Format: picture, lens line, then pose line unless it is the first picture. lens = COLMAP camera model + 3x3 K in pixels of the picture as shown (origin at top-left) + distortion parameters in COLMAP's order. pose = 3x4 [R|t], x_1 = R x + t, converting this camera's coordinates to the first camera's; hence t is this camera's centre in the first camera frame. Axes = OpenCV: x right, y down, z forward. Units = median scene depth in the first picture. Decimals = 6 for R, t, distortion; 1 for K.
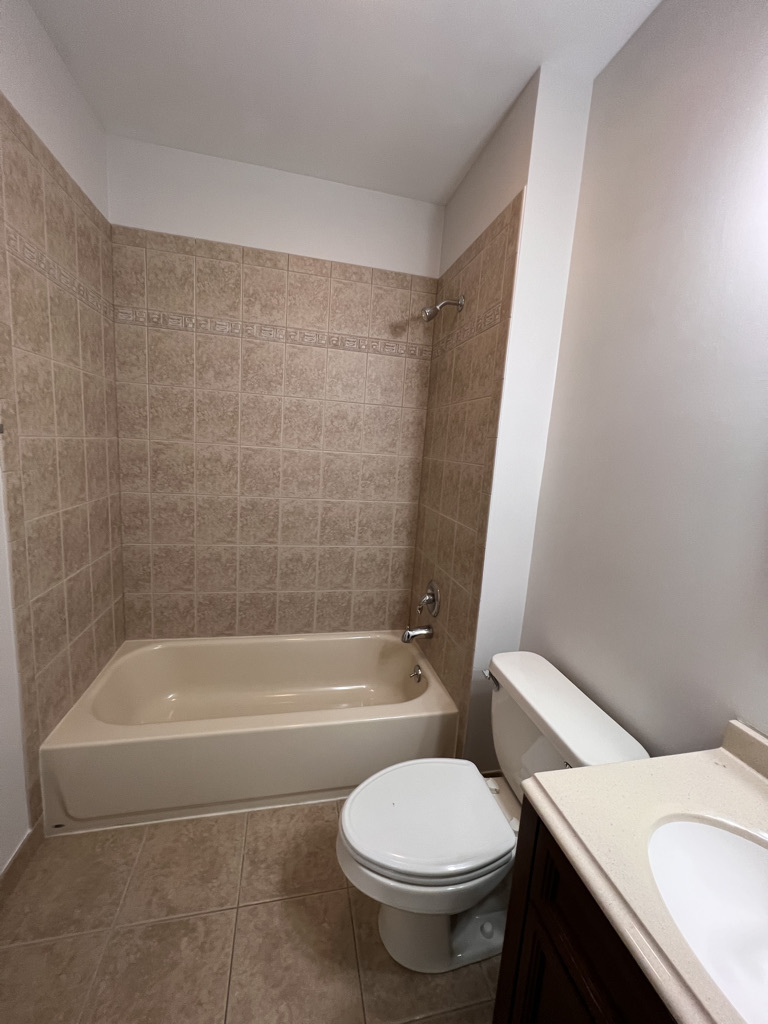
lens RADIAL K [[411.1, 0, 386.1], [0, 411.1, 510.1], [0, 0, 1]] dist [-0.006043, 0.001745]
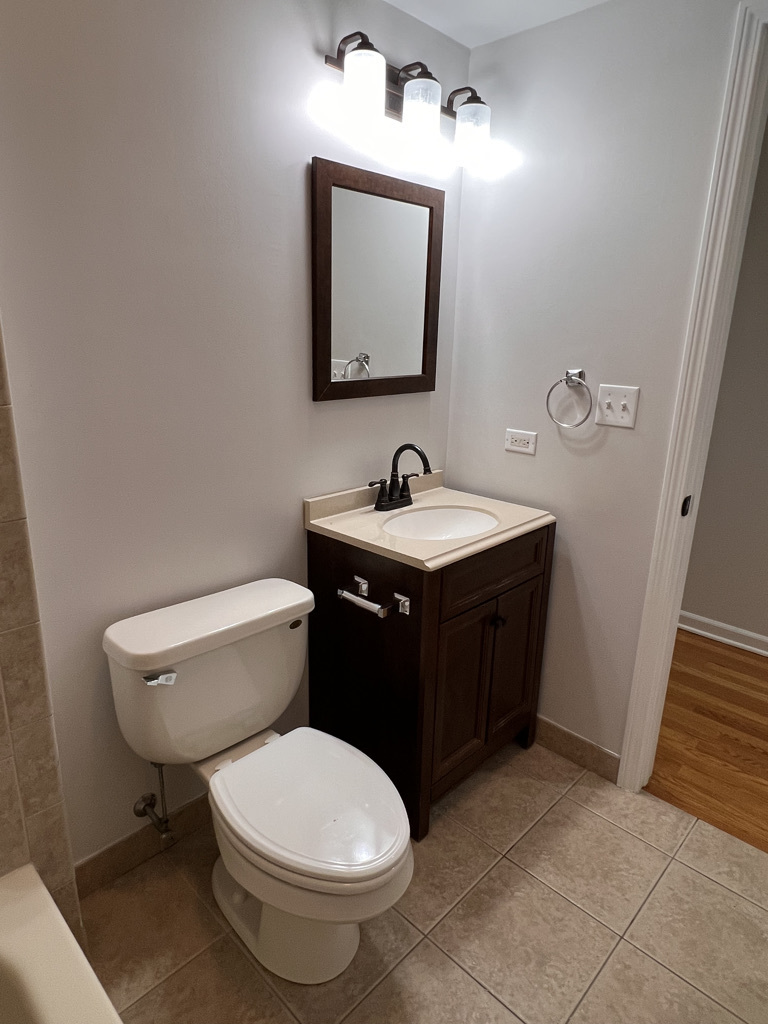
lens RADIAL K [[616.2, 0, 380.9], [0, 616.2, 508.1], [0, 0, 1]] dist [0.001387, 0.000514]
pose [[-0.535496, -0.309595, 0.785745, -0.423424], [0.073933, 0.909627, 0.408793, -0.141303], [-0.841296, 0.277000, -0.464212, 0.754160]]
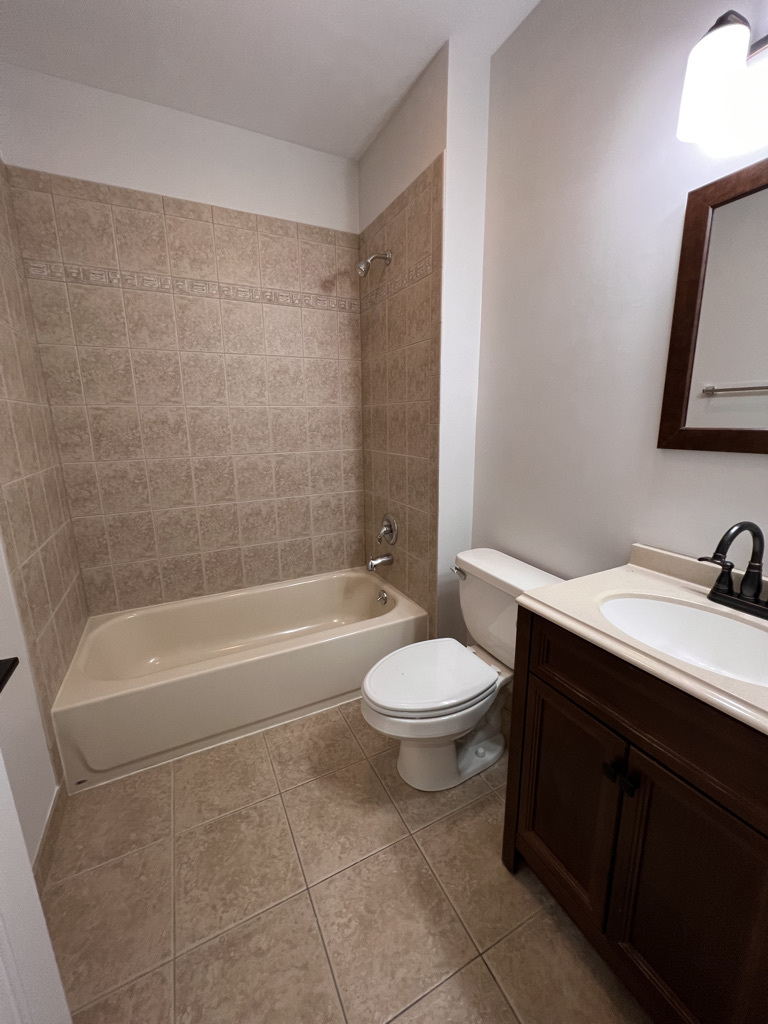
lens RADIAL K [[411.1, 0, 386.1], [0, 411.1, 510.1], [0, 0, 1]] dist [-0.006043, 0.001745]
pose [[0.967556, -0.130248, 0.216499, -0.137100], [0.114426, 0.989863, 0.084127, 0.068074], [-0.225262, -0.056625, 0.972651, -0.098345]]
